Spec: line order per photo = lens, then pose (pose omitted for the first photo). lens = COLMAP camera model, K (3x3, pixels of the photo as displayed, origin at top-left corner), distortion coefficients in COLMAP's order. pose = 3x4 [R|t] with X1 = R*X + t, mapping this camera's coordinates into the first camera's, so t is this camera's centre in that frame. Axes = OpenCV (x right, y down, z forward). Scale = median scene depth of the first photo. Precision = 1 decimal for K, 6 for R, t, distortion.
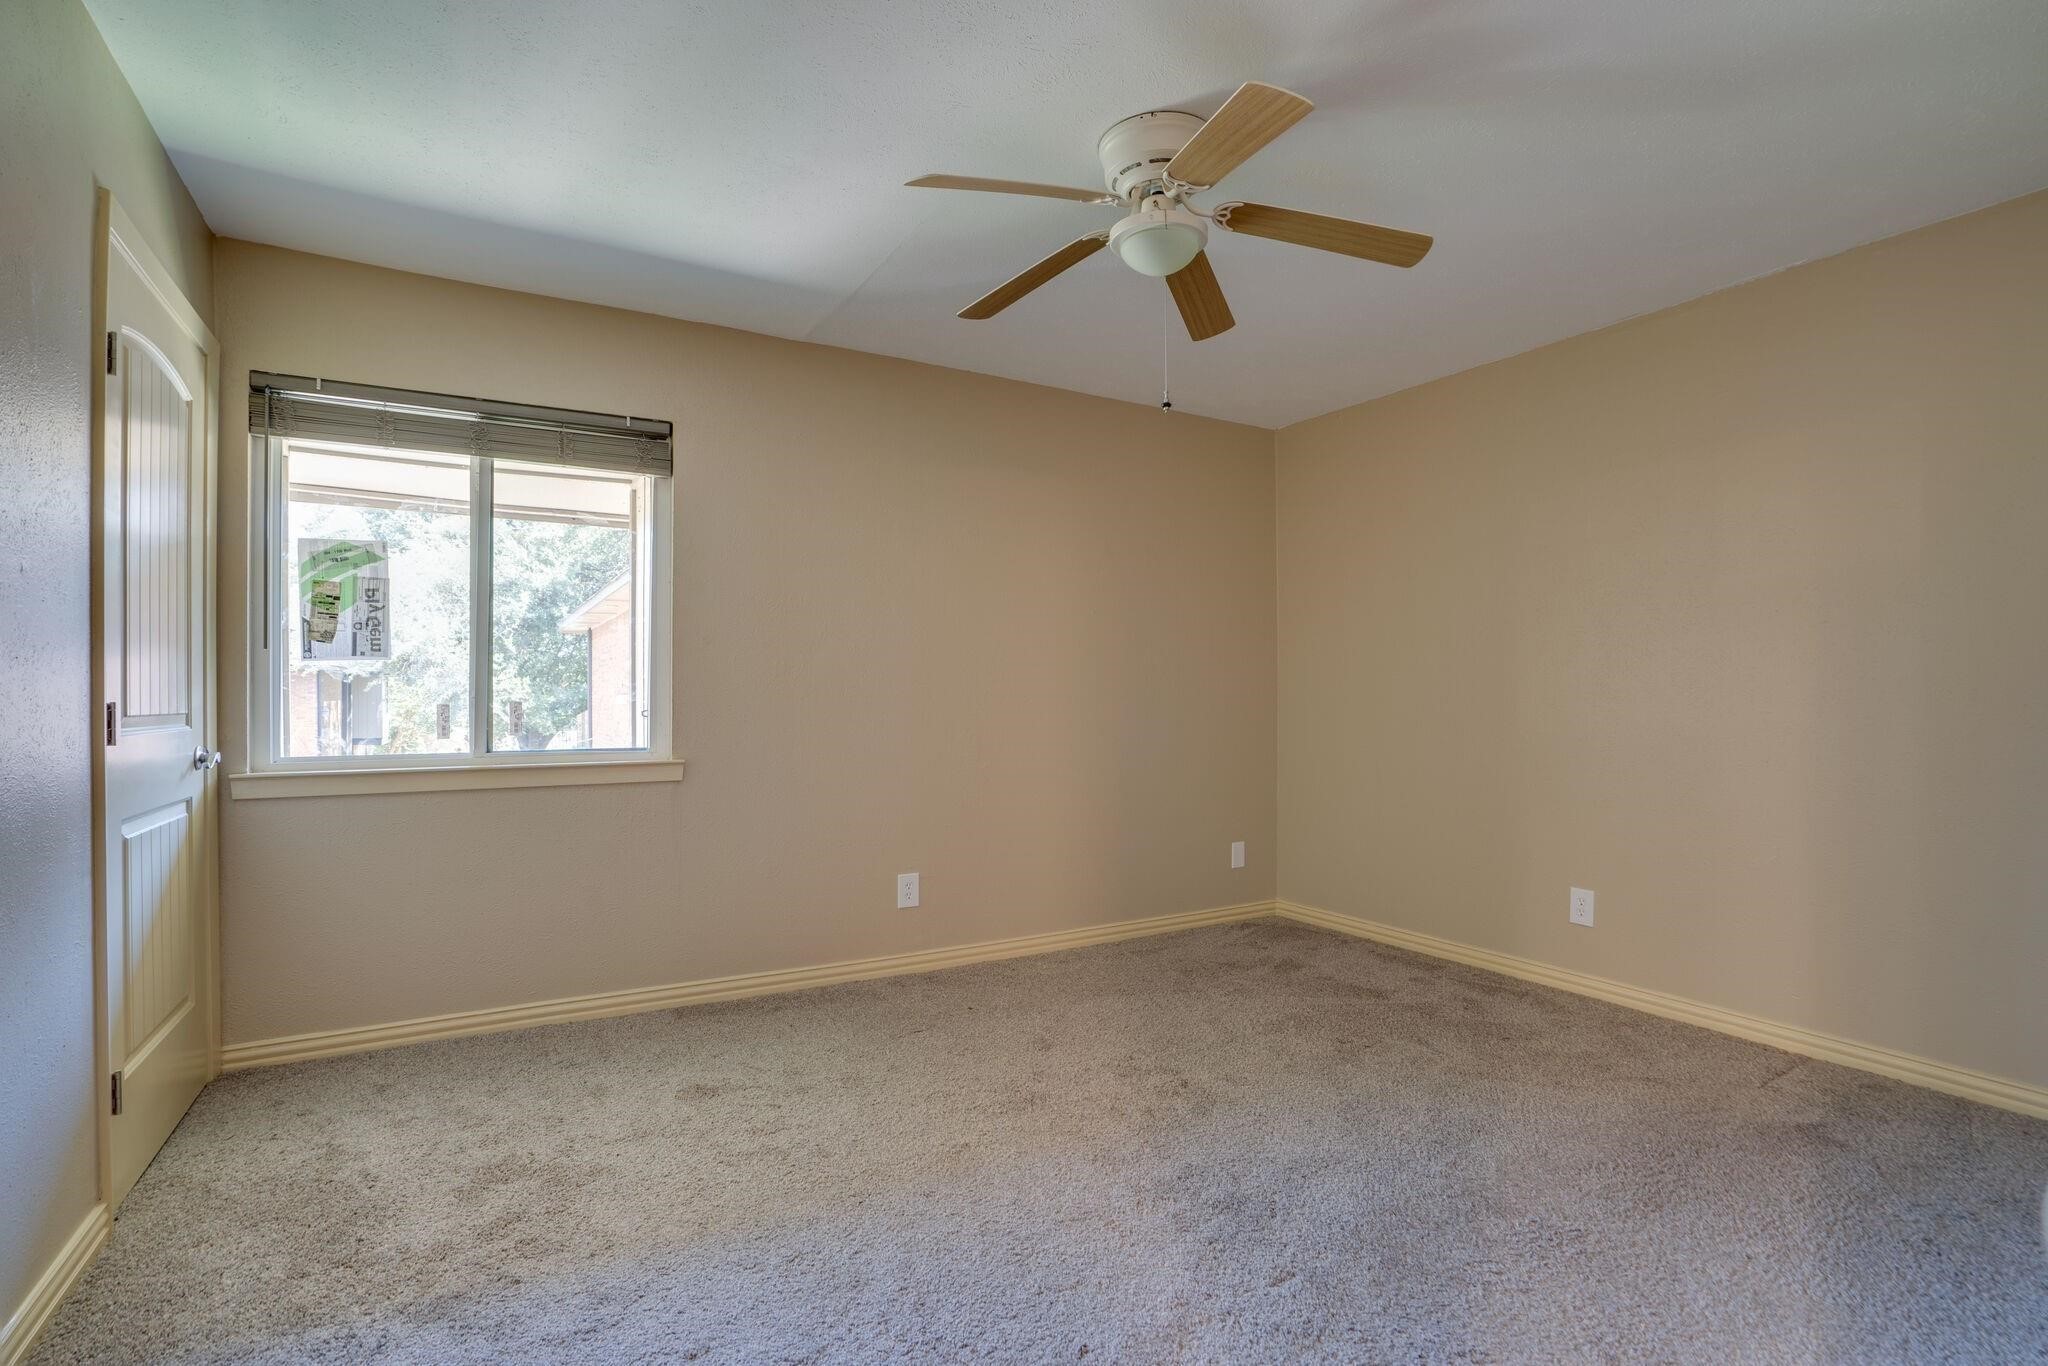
lens RADIAL K [[961.3, 0, 1024.0], [0, 961.3, 683.0], [0, 0, 1]] dist [-0.054297, 0.029617]
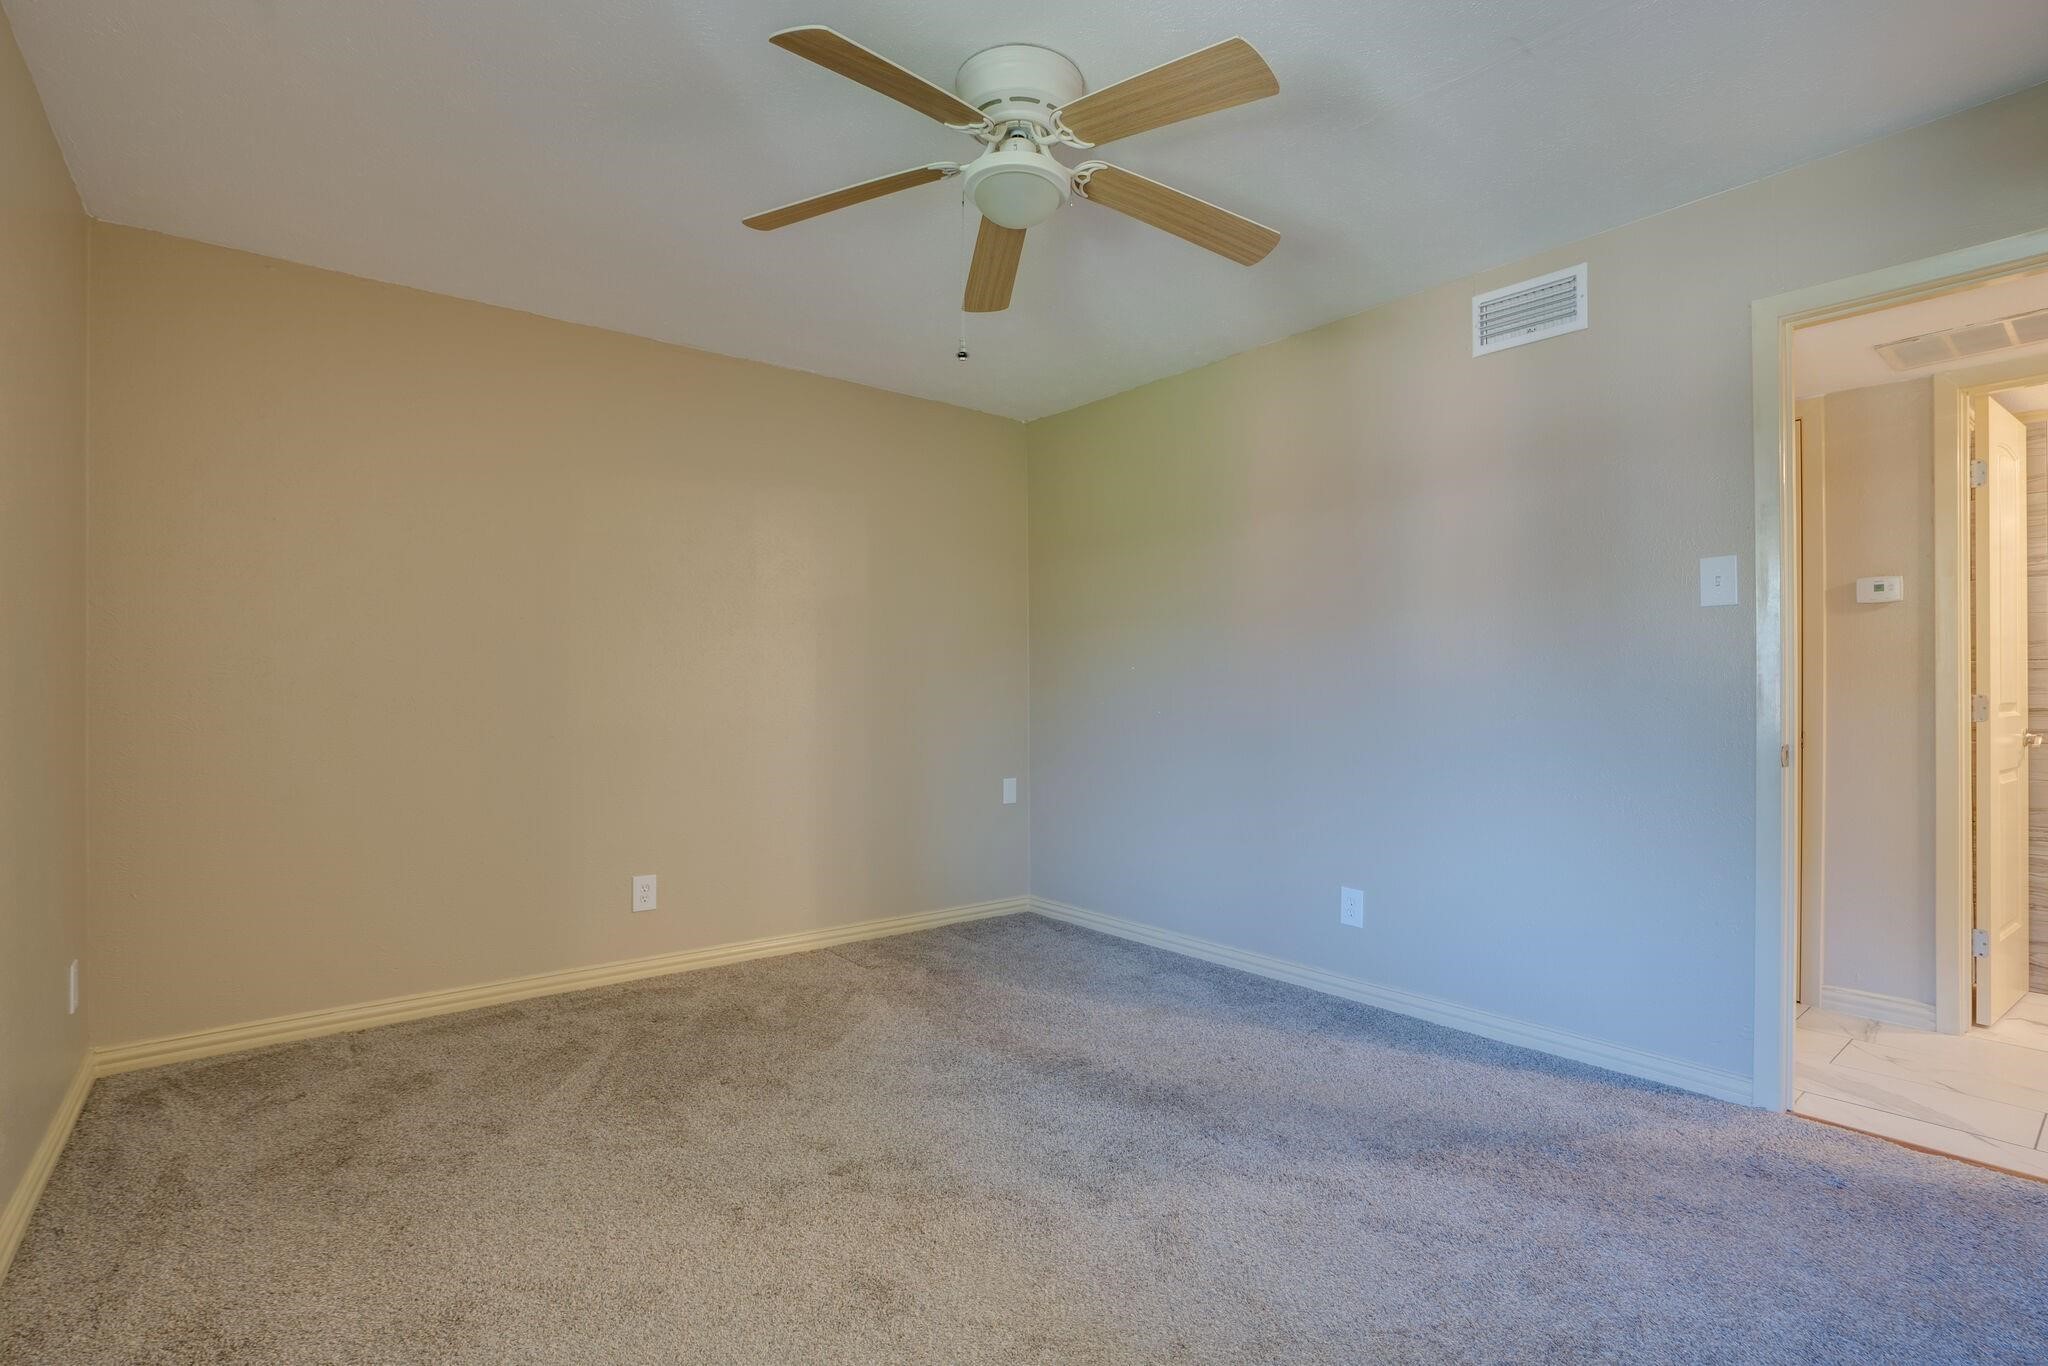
lens RADIAL K [[961.3, 0, 1024.0], [0, 961.3, 683.0], [0, 0, 1]] dist [-0.054297, 0.029617]
pose [[-0.140405, 0.008764, 0.990055, -0.505604], [-0.011394, 0.999880, -0.010467, 0.012684], [-0.990029, -0.012751, -0.140289, 0.744263]]
